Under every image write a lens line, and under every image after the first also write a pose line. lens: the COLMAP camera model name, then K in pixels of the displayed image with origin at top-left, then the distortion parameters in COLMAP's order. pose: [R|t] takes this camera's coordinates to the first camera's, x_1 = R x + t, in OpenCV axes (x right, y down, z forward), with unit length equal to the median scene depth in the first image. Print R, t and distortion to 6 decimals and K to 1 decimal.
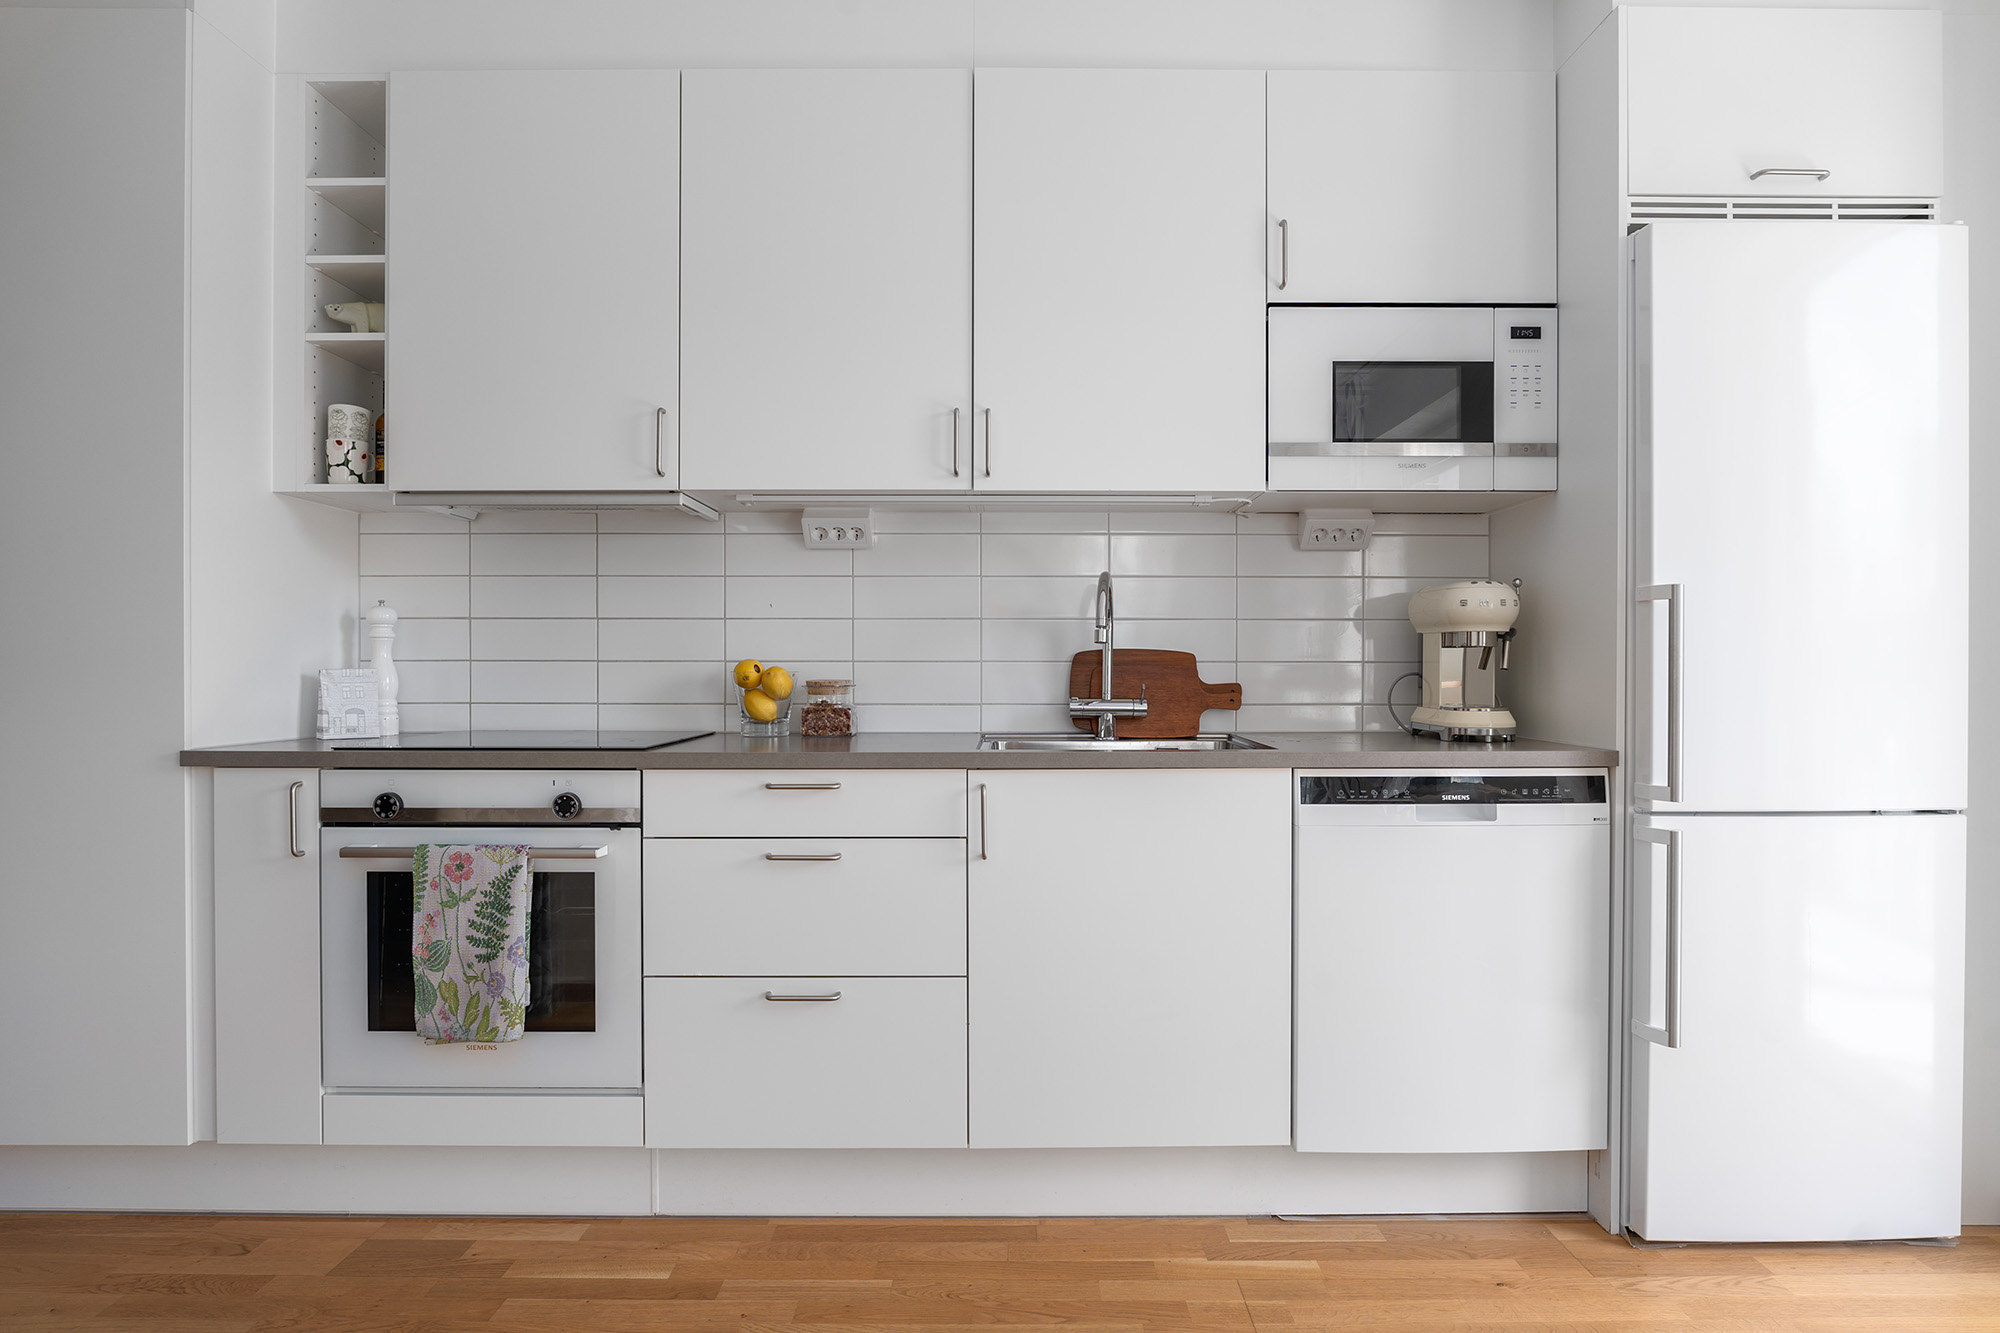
lens RADIAL K [[1177.0, 0, 1000.0], [0, 1177.0, 666.5], [0, 0, 1]] dist [-0.013065, 0.002157]
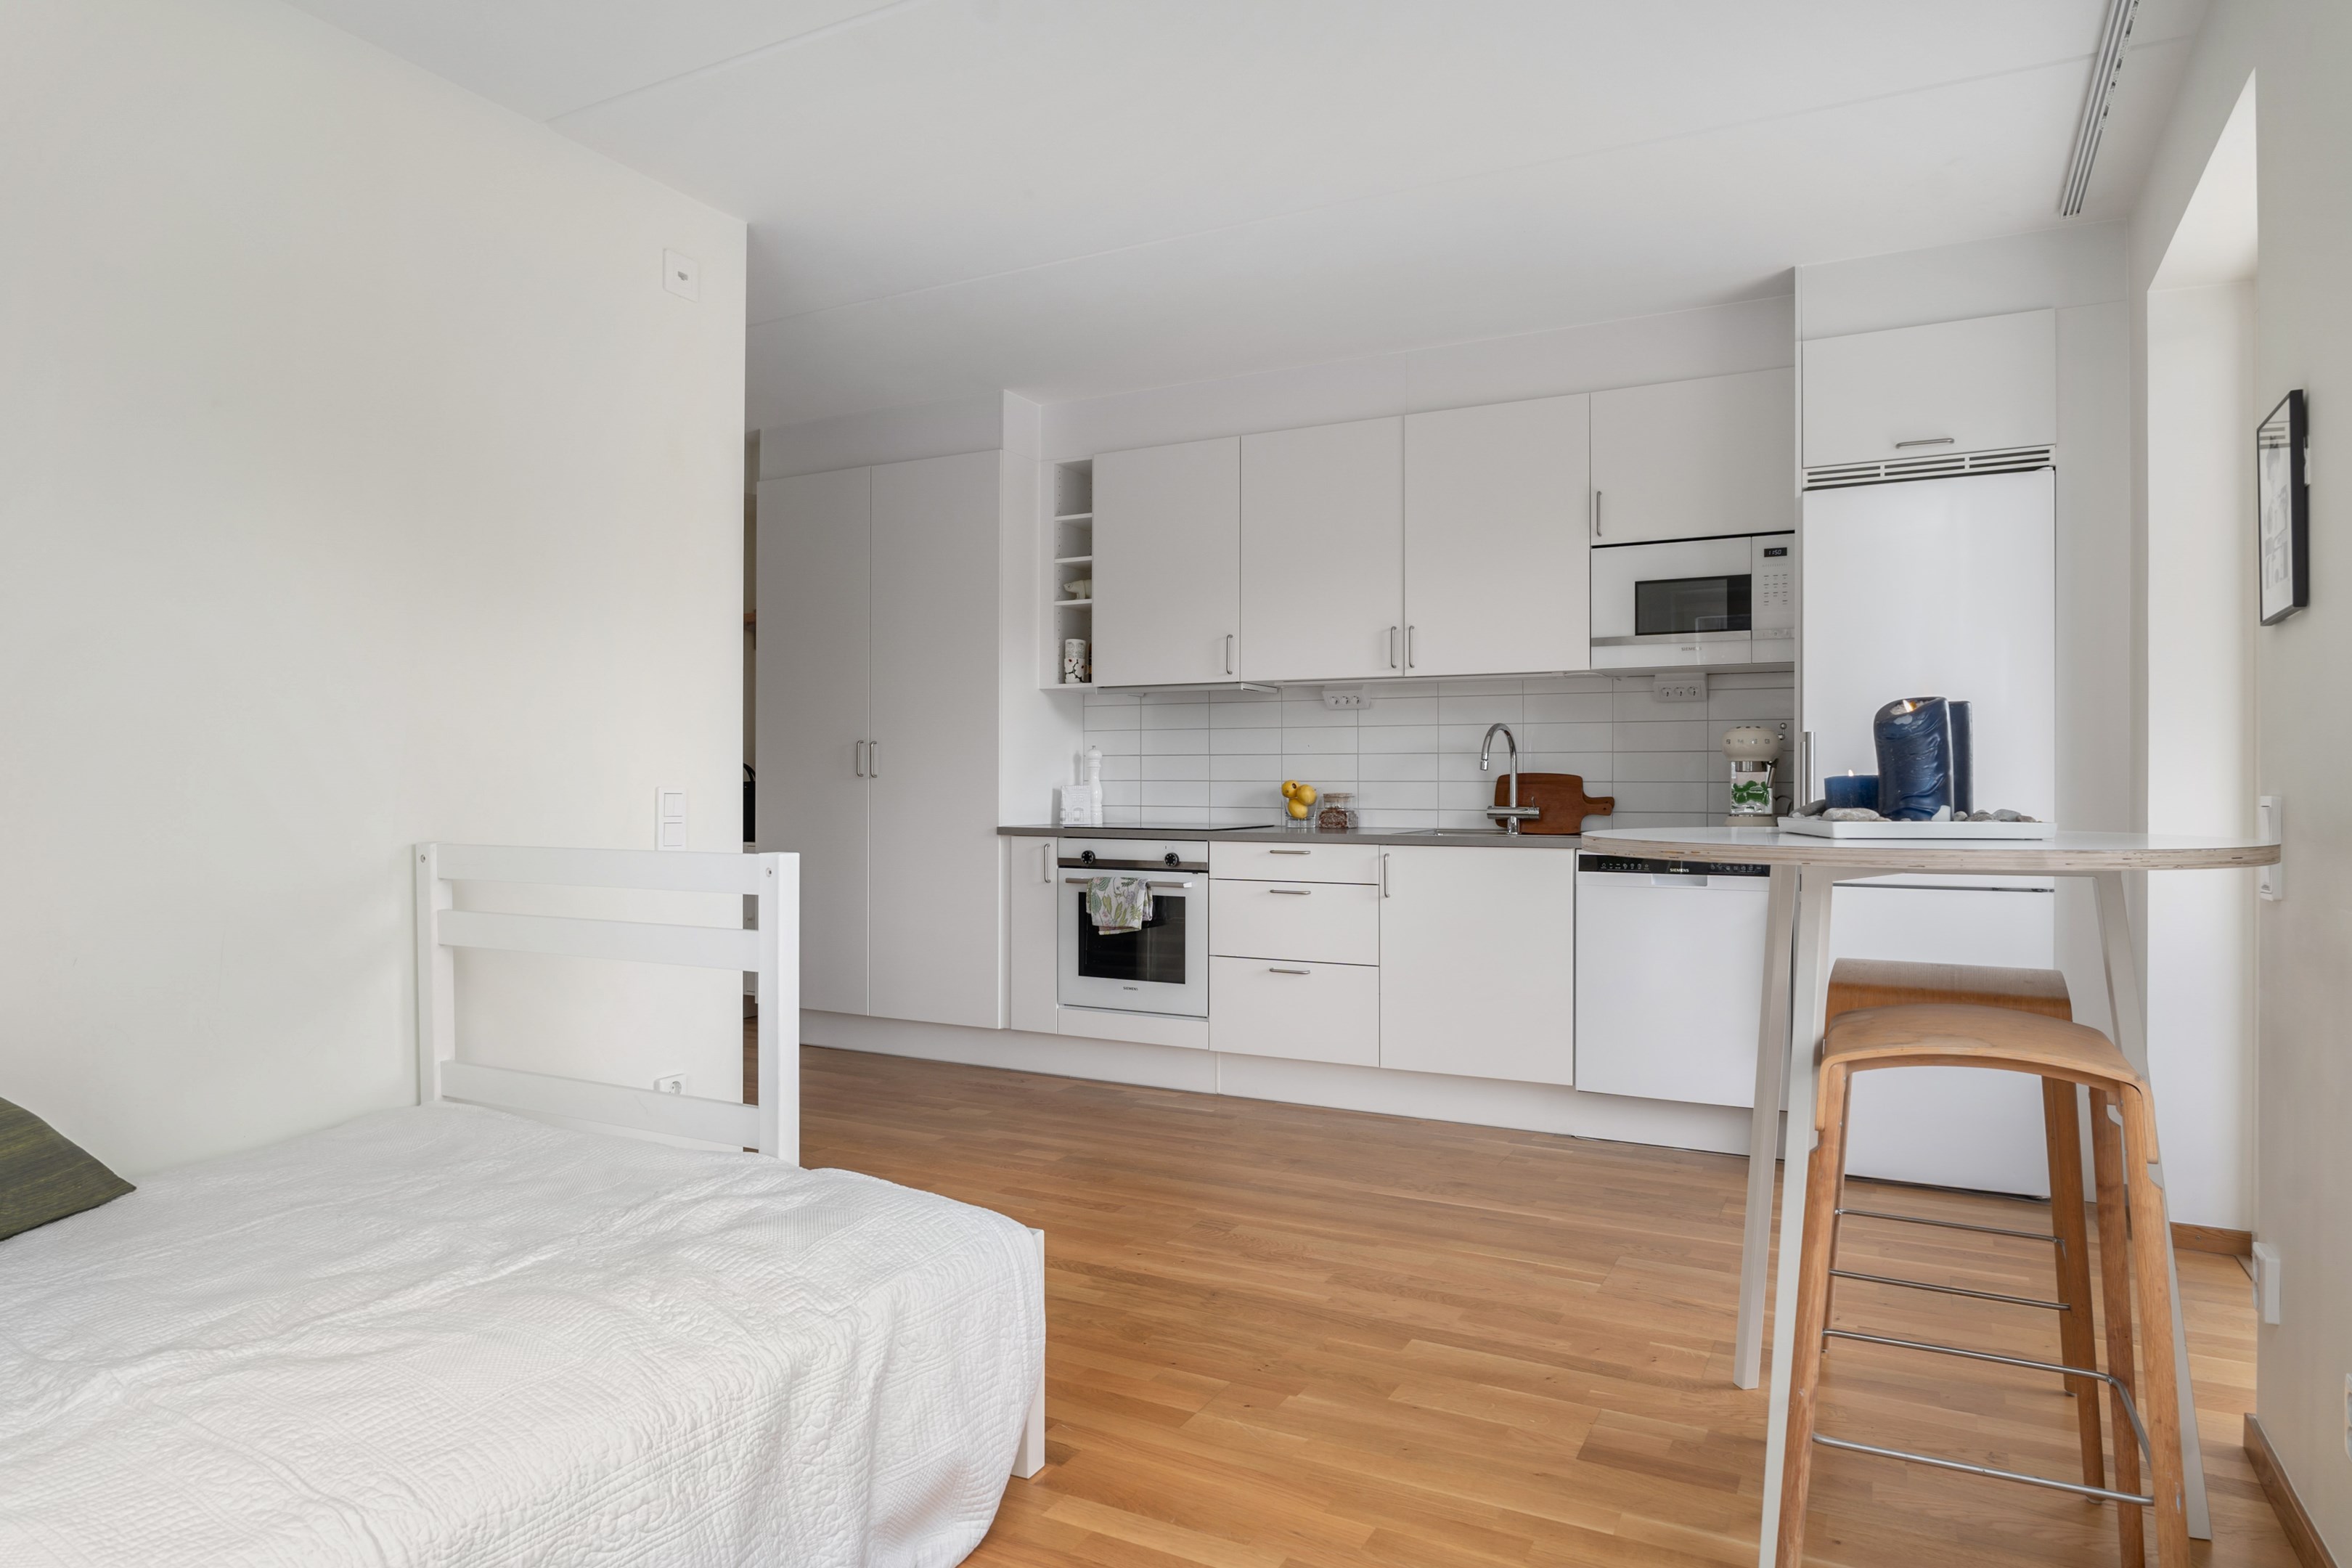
lens RADIAL K [[1384.1, 0, 1176.0], [0, 1384.1, 784.0], [0, 0, 1]] dist [-0.013065, 0.002157]
pose [[0.886046, 0.001602, -0.463595, 0.577555], [-0.002292, 0.999997, -0.000924, 0.001426], [0.463592, 0.001882, 0.886047, -0.826312]]
